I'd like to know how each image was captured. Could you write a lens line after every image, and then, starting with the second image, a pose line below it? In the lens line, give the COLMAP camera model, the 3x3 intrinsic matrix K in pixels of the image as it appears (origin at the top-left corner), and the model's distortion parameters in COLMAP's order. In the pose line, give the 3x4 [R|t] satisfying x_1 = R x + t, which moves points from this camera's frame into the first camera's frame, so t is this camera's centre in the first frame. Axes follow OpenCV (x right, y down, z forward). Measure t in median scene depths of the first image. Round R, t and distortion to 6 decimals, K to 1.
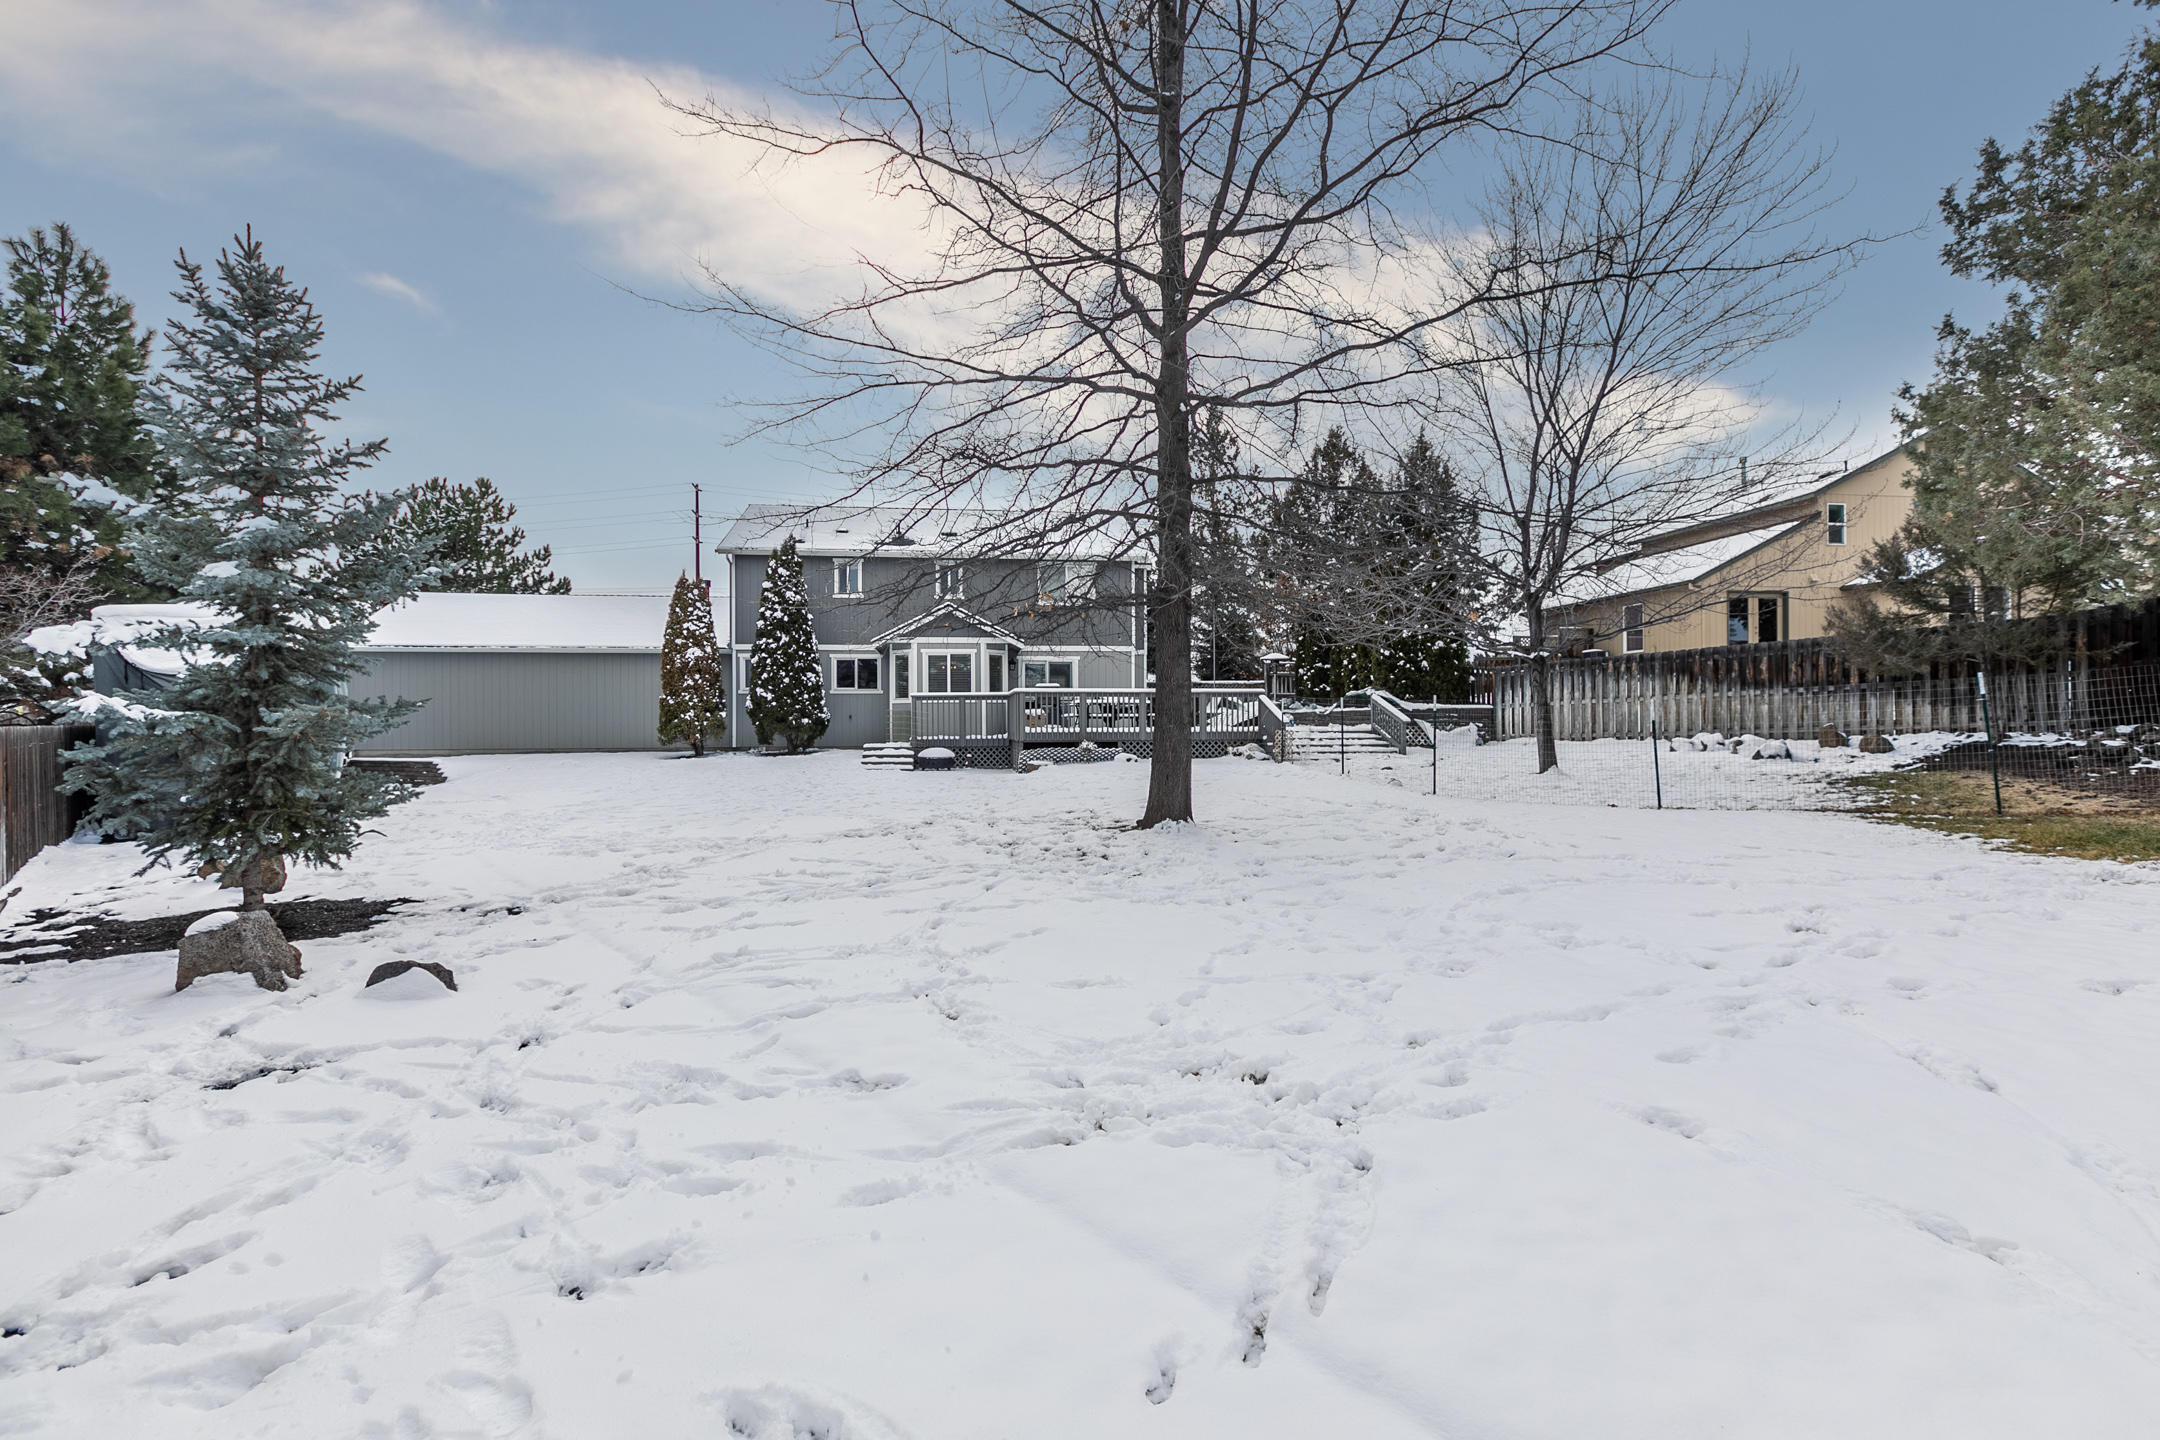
lens RADIAL K [[982.7, 0, 1067.4], [0, 982.7, 725.1], [0, 0, 1]] dist [0.011537, -0.002379]
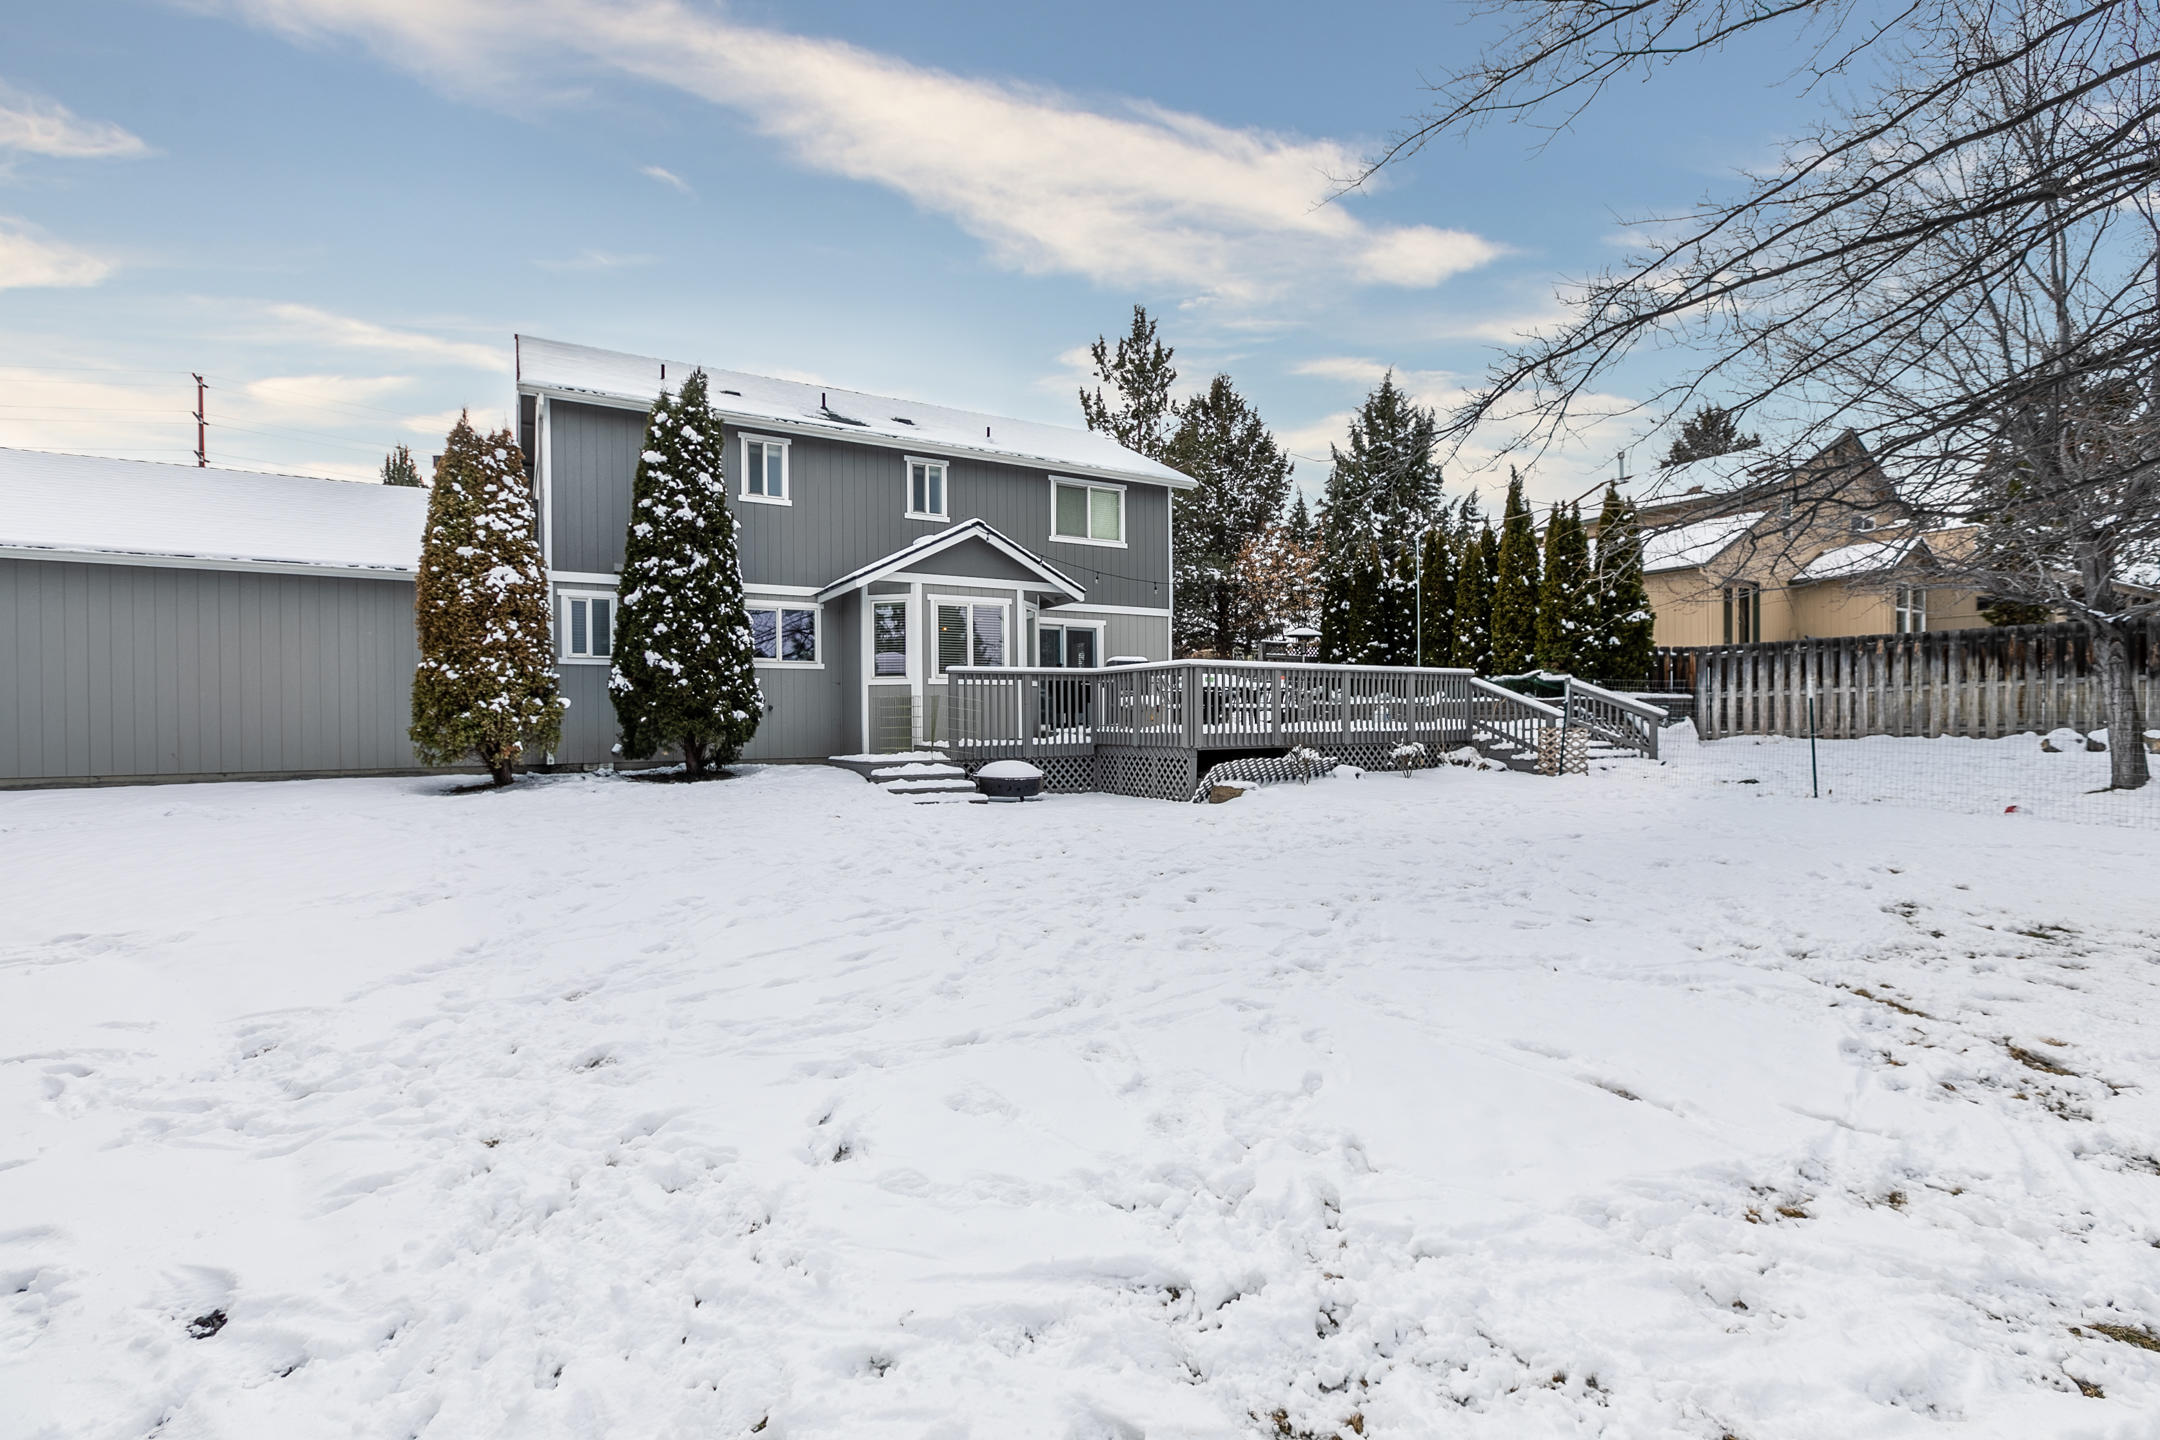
lens RADIAL K [[982.7, 0, 1089.6], [0, 982.7, 714.3], [0, 0, 1]] dist [0.011537, -0.002379]
pose [[0.912226, -0.000323, 0.409688, -0.312890], [0.003101, 0.999976, -0.006115, -0.000748], [-0.409677, 0.006849, 0.912205, 0.428899]]
